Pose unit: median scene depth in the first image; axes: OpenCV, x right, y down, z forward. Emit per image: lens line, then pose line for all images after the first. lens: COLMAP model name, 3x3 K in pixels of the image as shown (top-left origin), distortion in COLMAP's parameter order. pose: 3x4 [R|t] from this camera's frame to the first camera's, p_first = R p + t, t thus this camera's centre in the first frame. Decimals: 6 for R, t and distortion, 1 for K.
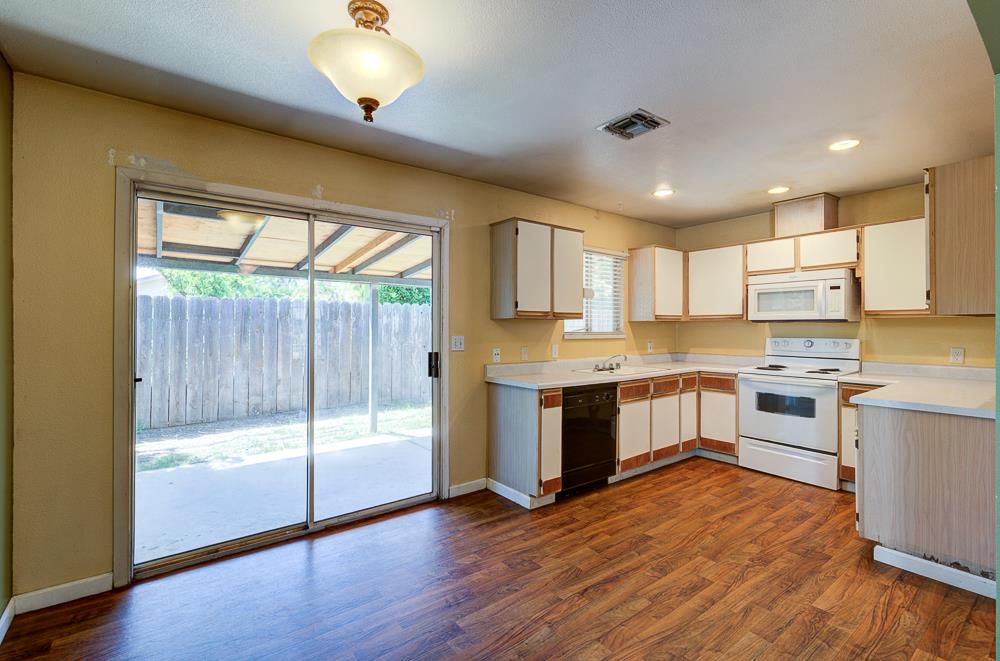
lens RADIAL K [[425.0, 0, 488.5], [0, 425.0, 326.4], [0, 0, 1]] dist [0.002668, -0.000005]
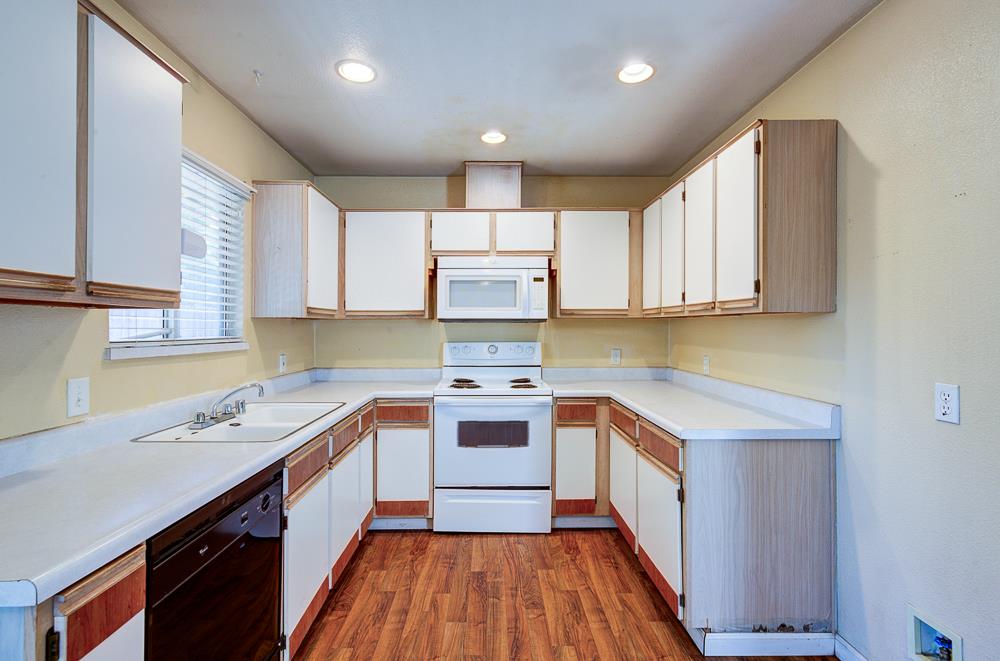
lens RADIAL K [[449.3, 0, 482.1], [0, 449.3, 332.5], [0, 0, 1]] dist [-0.000218, 0.000493]
pose [[0.582046, -0.007283, 0.813123, 0.053780], [-0.001663, 0.999947, 0.010147, 0.000417], [-0.813154, -0.007258, 0.582004, 0.566971]]
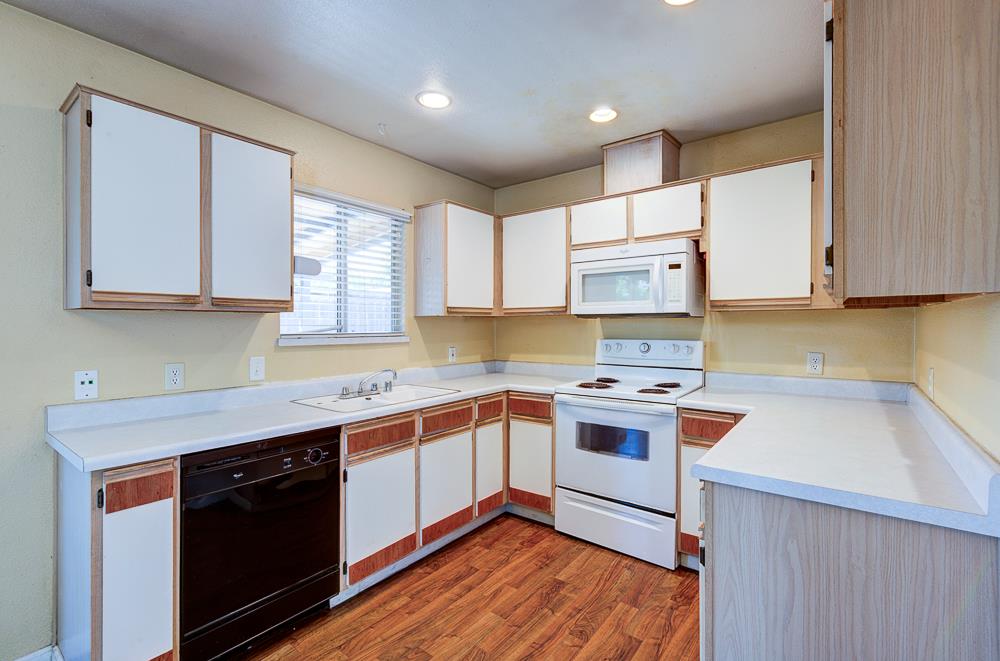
lens RADIAL K [[444.2, 0, 500.0], [0, 444.2, 330.5], [0, 0, 1]] dist [-0.002007, -0.000158]
pose [[0.957293, -0.006314, 0.289051, 0.329307], [0.002260, 0.999894, 0.014357, 0.000148], [-0.289112, -0.013090, 0.957206, 0.386336]]
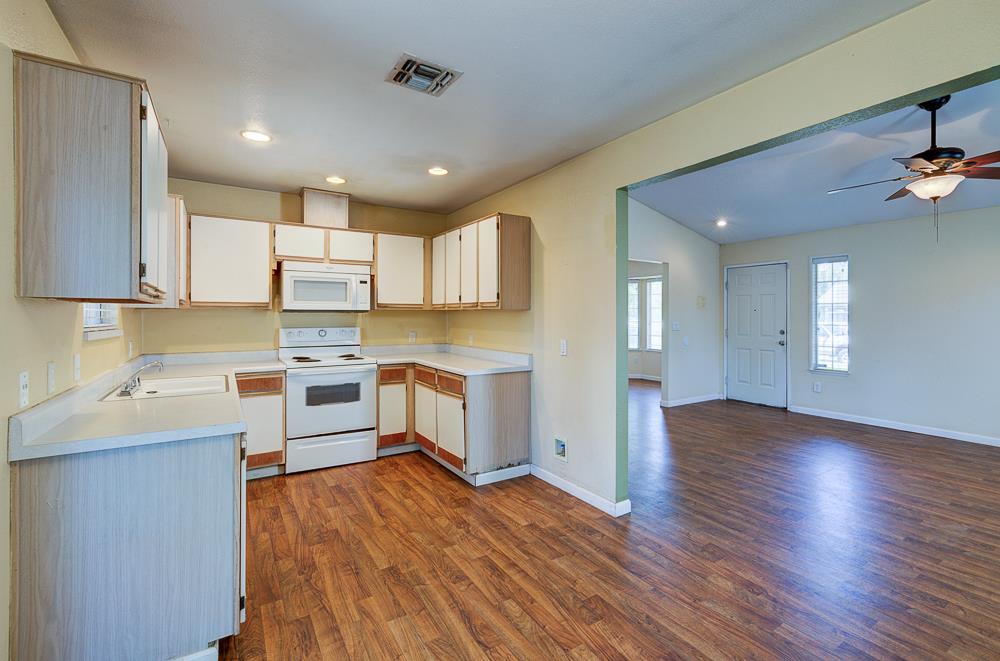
lens RADIAL K [[467.8, 0, 501.3], [0, 467.8, 320.4], [0, 0, 1]] dist [0.000372, 0.000058]
pose [[0.061040, -0.007162, 0.998110, -0.388018], [-0.002524, 0.999970, 0.007330, -0.000222], [-0.998132, -0.002967, 0.061020, 0.539211]]
